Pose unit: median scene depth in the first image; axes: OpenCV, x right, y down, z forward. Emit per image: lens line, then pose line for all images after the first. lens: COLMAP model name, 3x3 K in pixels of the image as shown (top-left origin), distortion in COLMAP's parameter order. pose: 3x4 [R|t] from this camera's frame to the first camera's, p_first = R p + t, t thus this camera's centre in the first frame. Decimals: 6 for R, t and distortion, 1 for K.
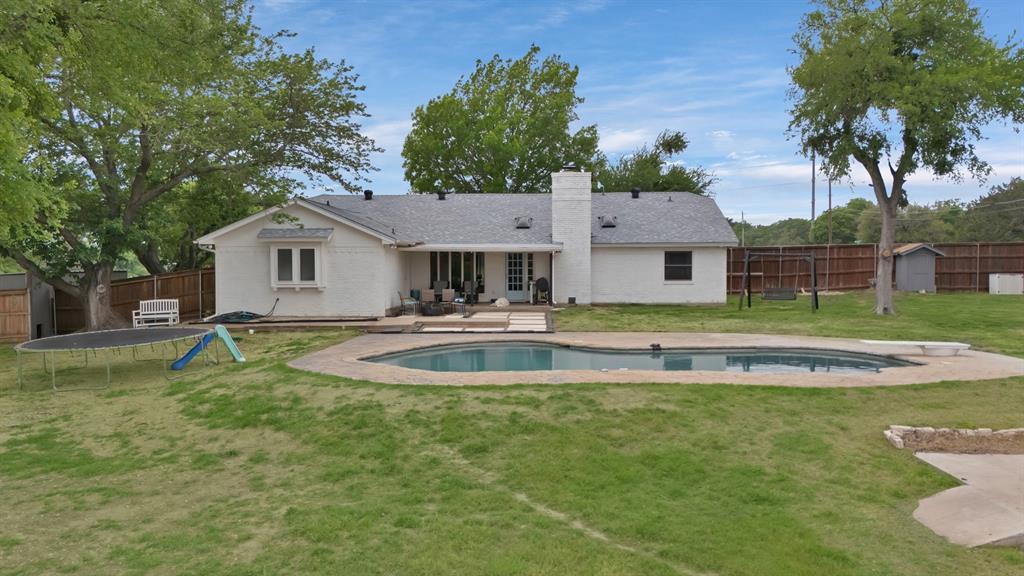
lens RADIAL K [[740.3, 0, 528.0], [0, 740.3, 287.3], [0, 0, 1]] dist [0.061036, -0.044822]
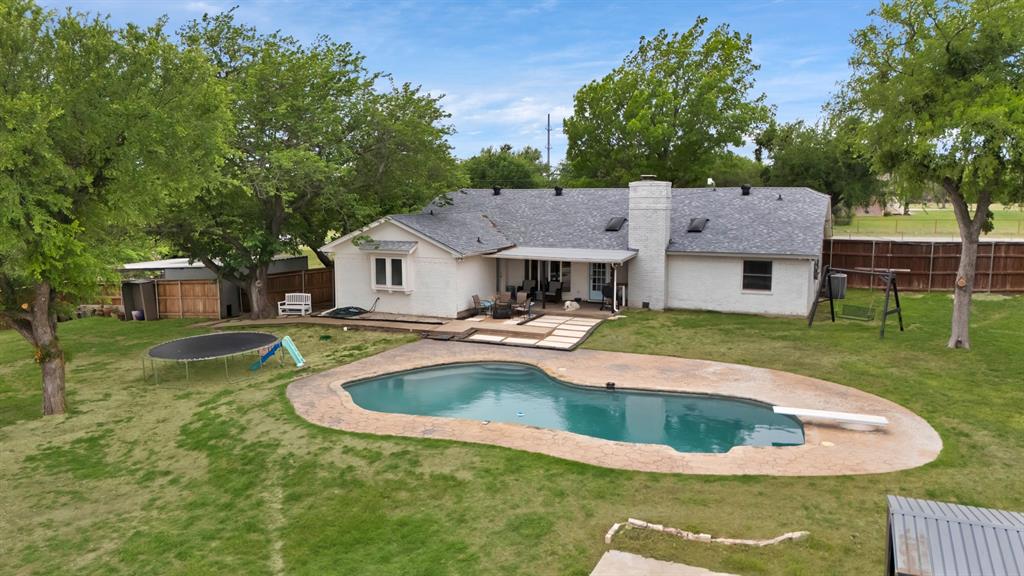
lens RADIAL K [[740.3, 0, 528.0], [0, 740.3, 287.3], [0, 0, 1]] dist [0.061036, -0.044822]
pose [[0.938362, 0.050030, -0.342015, 0.306920], [-0.019714, 0.995605, 0.091550, -0.117878], [0.345092, -0.079165, 0.935224, -0.044507]]
